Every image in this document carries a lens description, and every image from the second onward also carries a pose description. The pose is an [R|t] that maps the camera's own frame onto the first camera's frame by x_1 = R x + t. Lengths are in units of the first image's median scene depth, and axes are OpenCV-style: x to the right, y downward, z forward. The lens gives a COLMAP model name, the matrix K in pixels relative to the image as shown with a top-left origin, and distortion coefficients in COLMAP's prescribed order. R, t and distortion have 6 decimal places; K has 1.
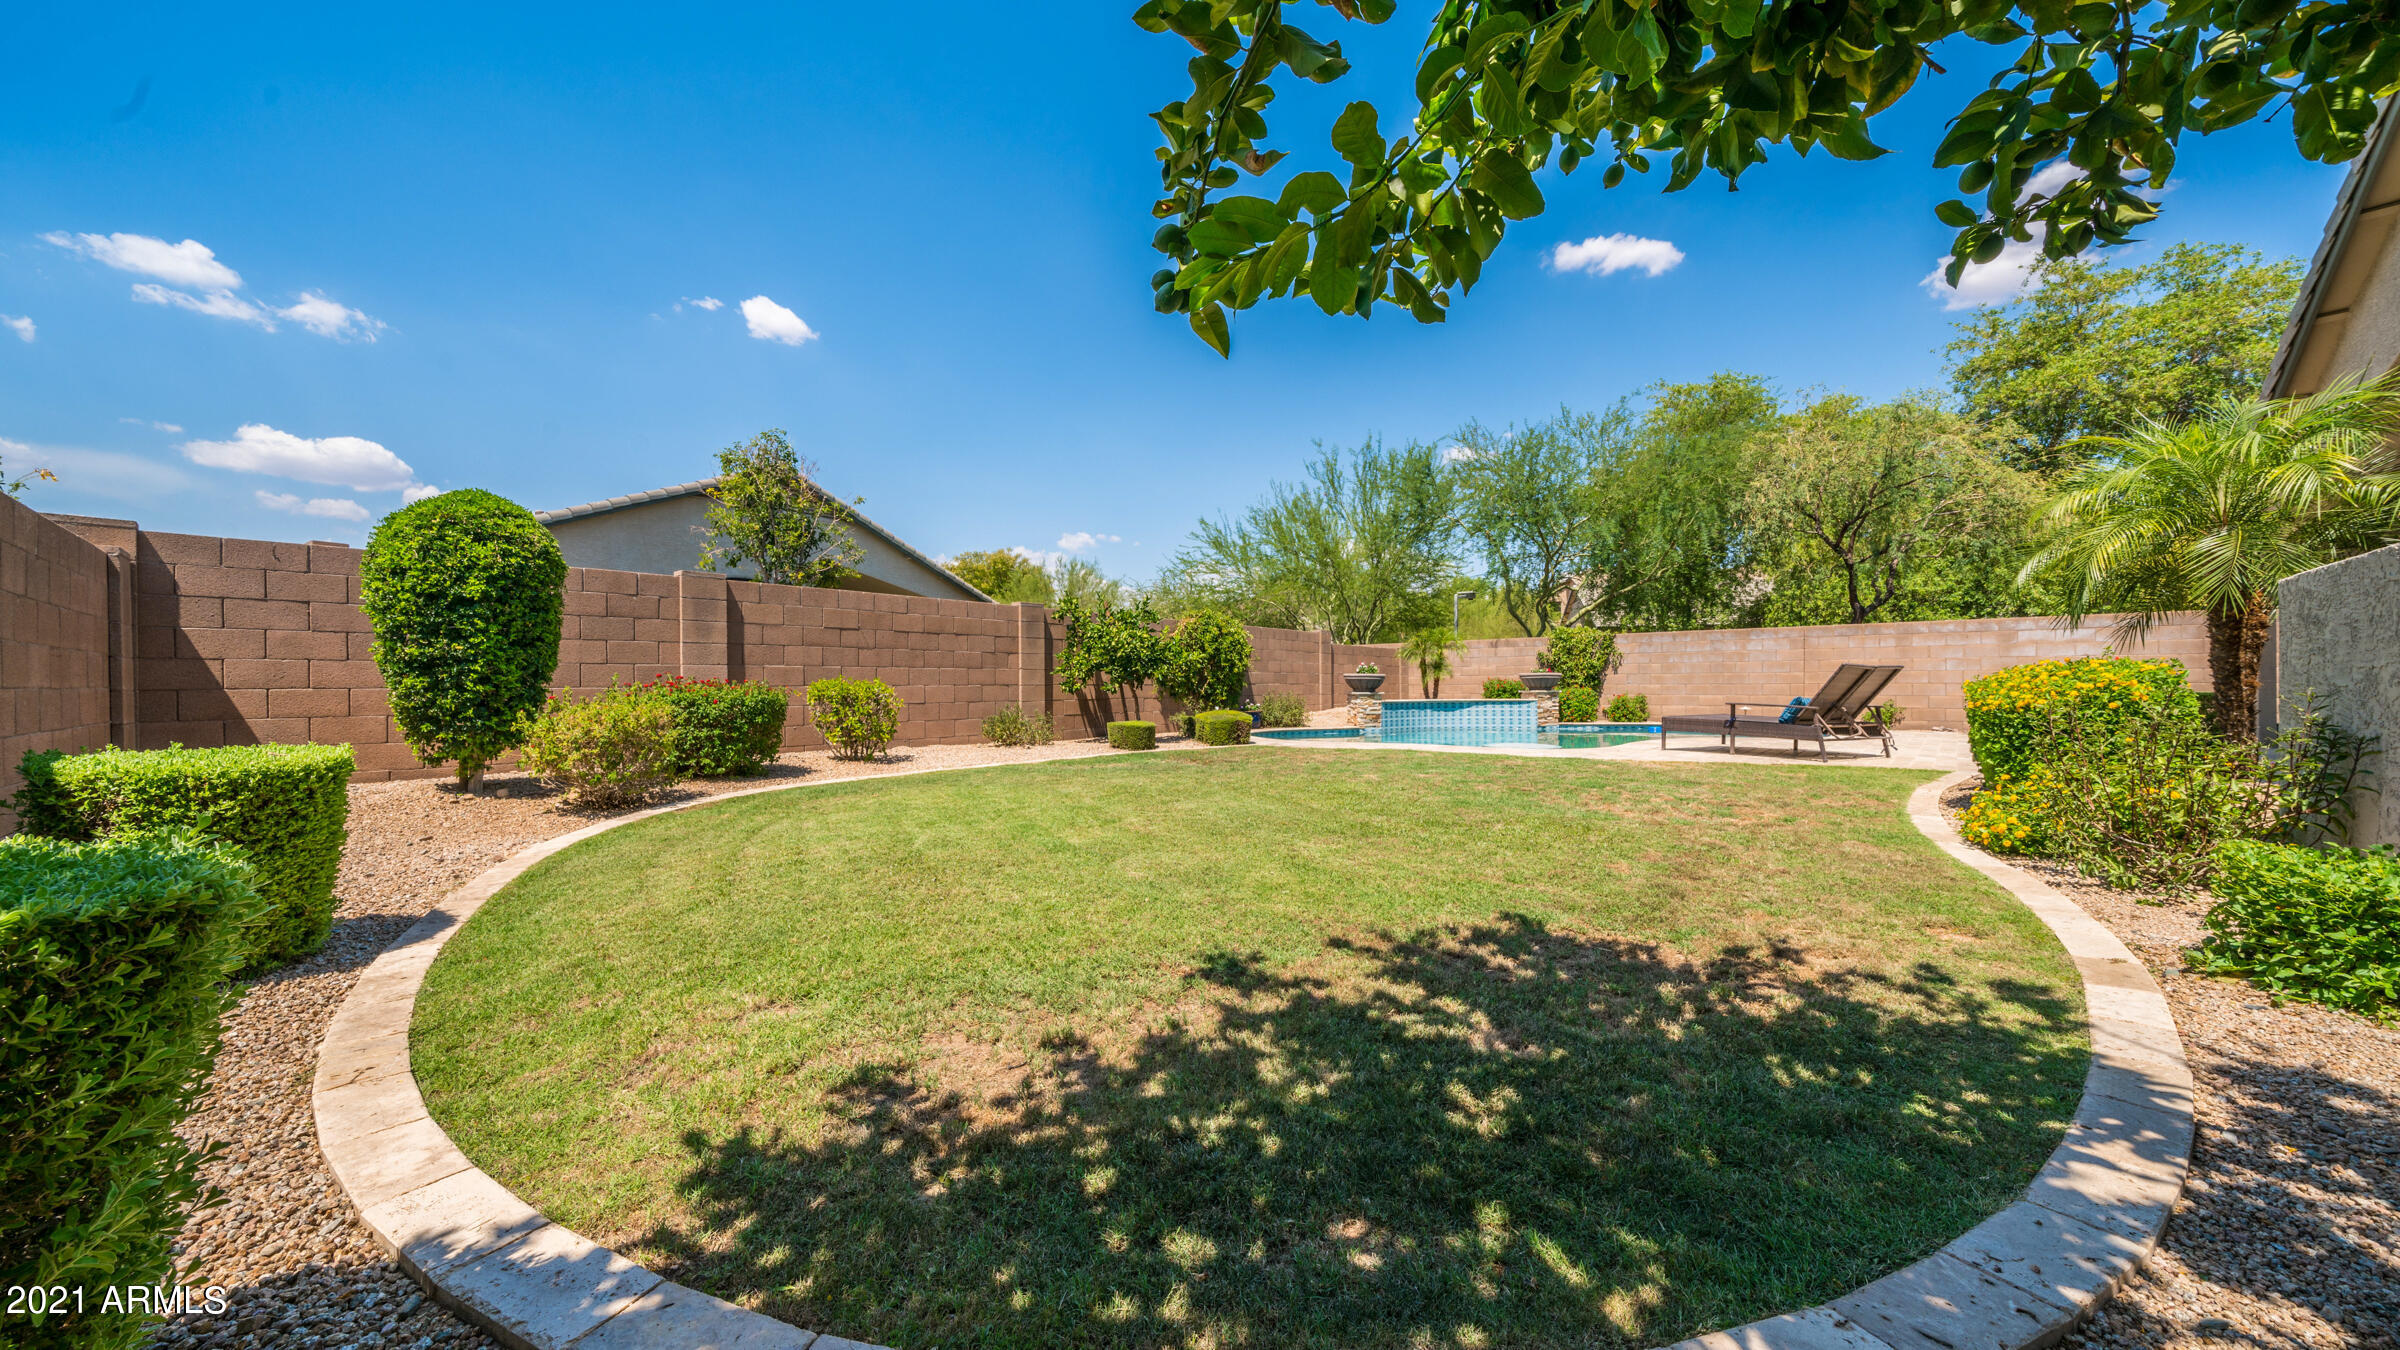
lens RADIAL K [[901.3, 0, 1199.2], [0, 901.3, 710.8], [0, 0, 1]] dist [-0.000317, -0.000037]
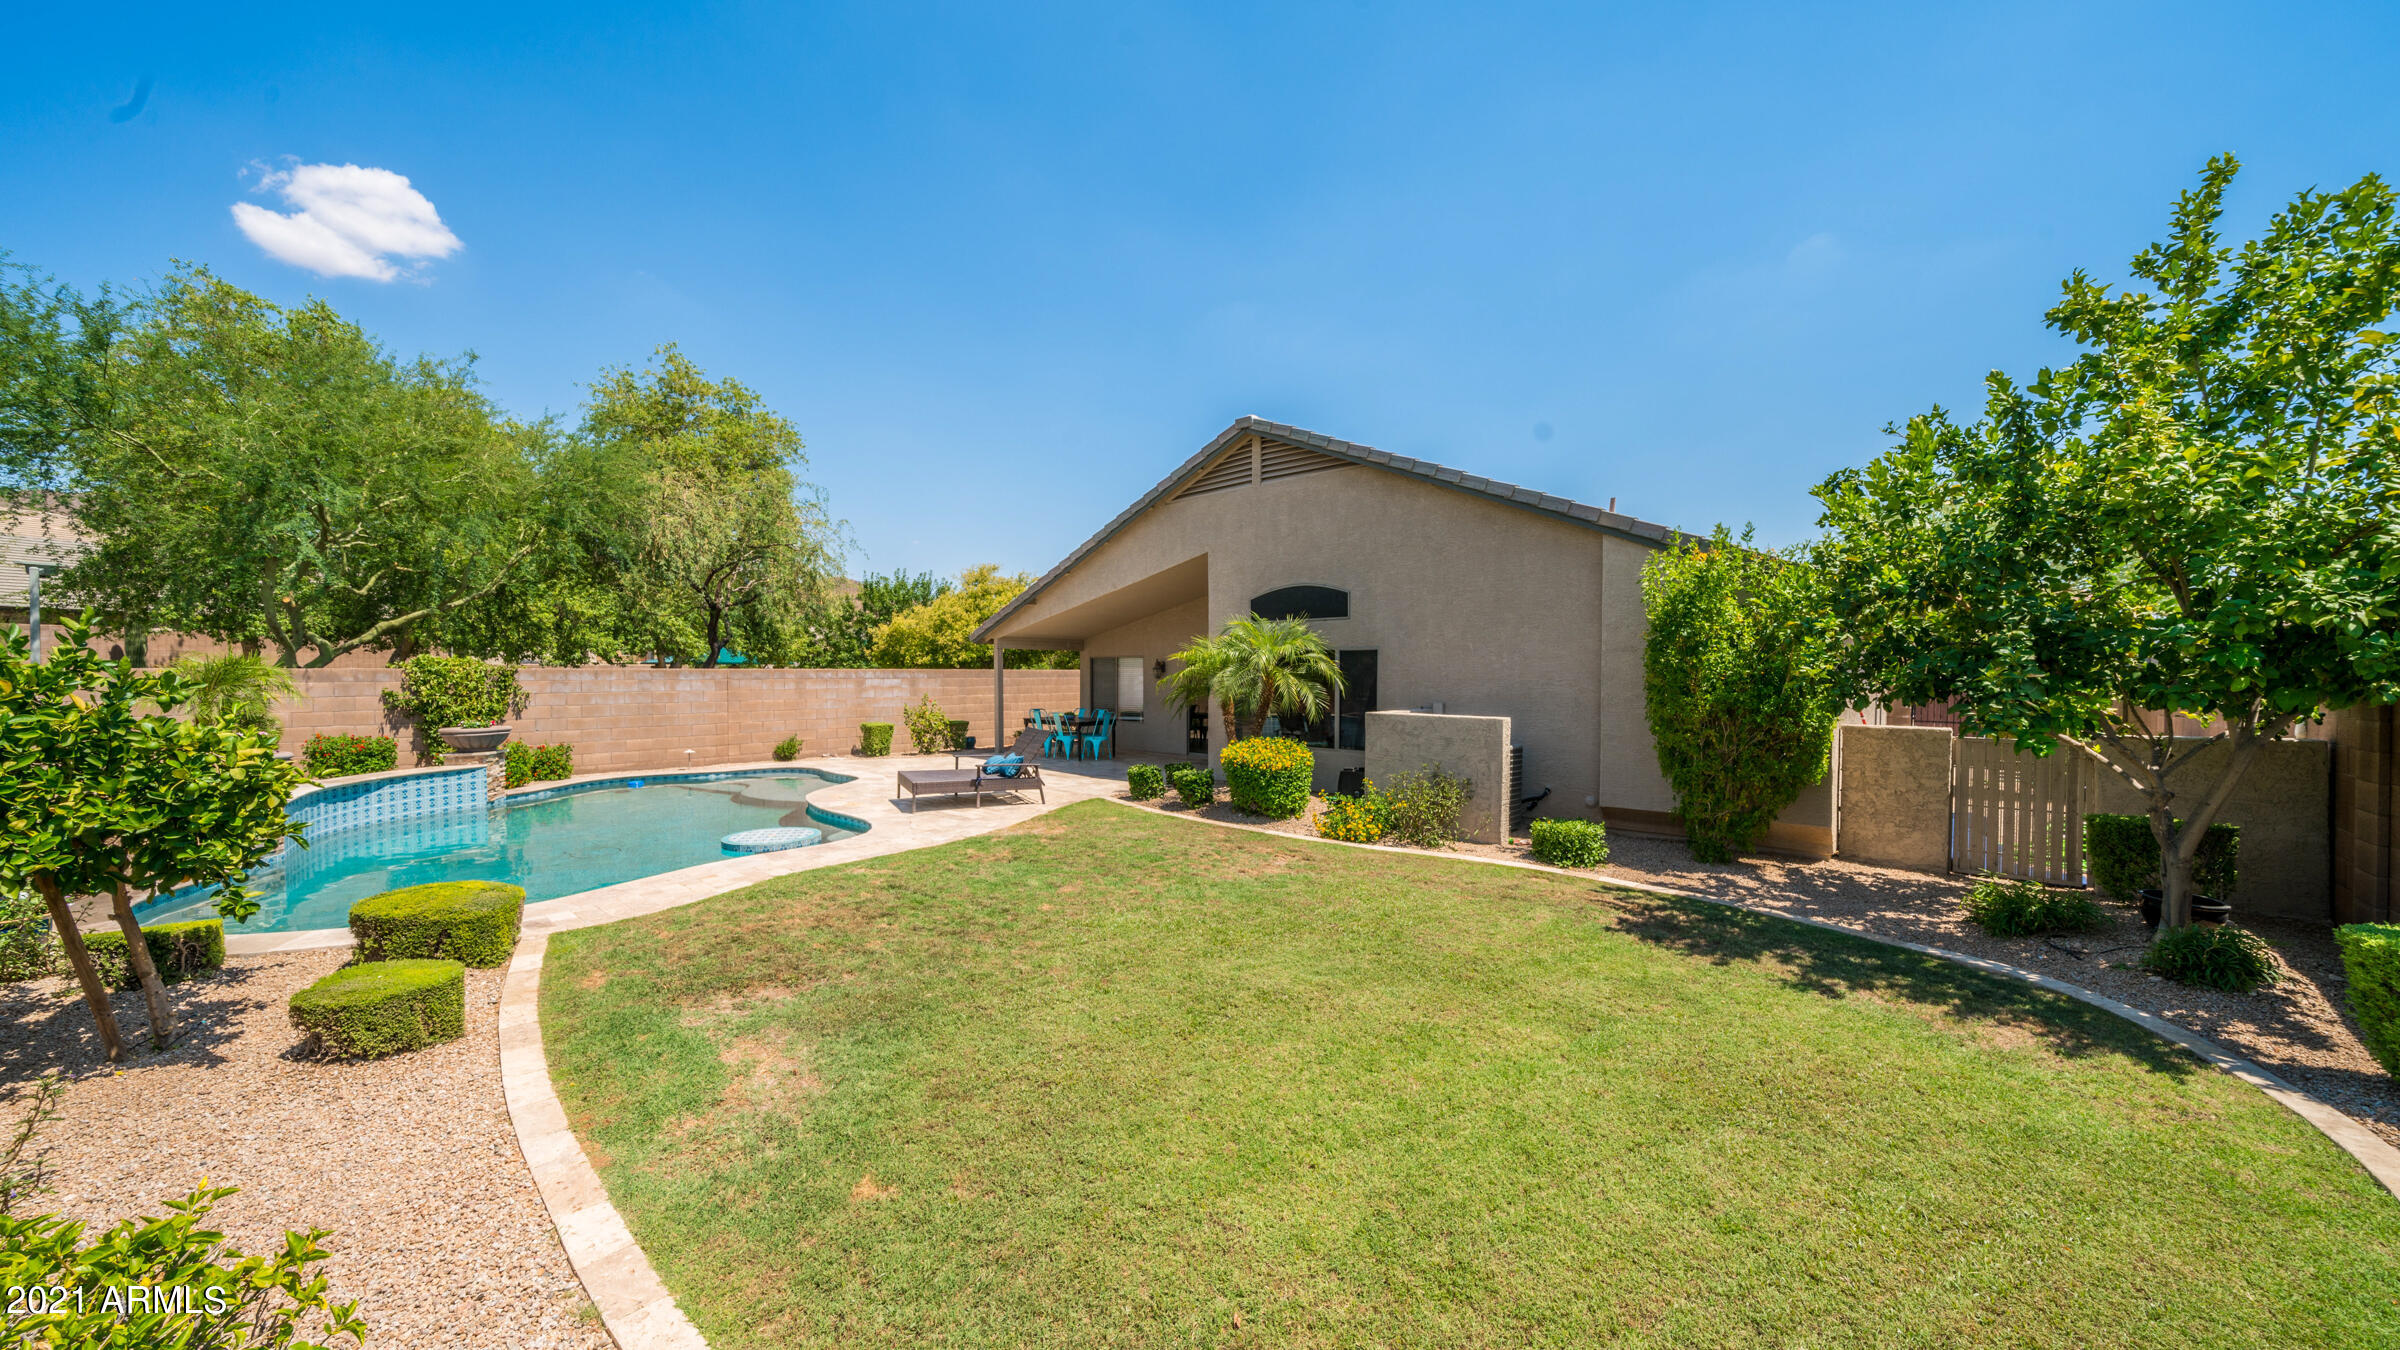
lens RADIAL K [[788.1, 0, 1200.0], [0, 788.1, 675.0], [0, 0, 1]] dist [-0.000488, -0.000018]
pose [[-0.086896, -0.012172, 0.996143, -1.642531], [0.011373, 0.999848, 0.013209, -0.465458], [-0.996152, 0.012477, -0.086745, 2.569300]]
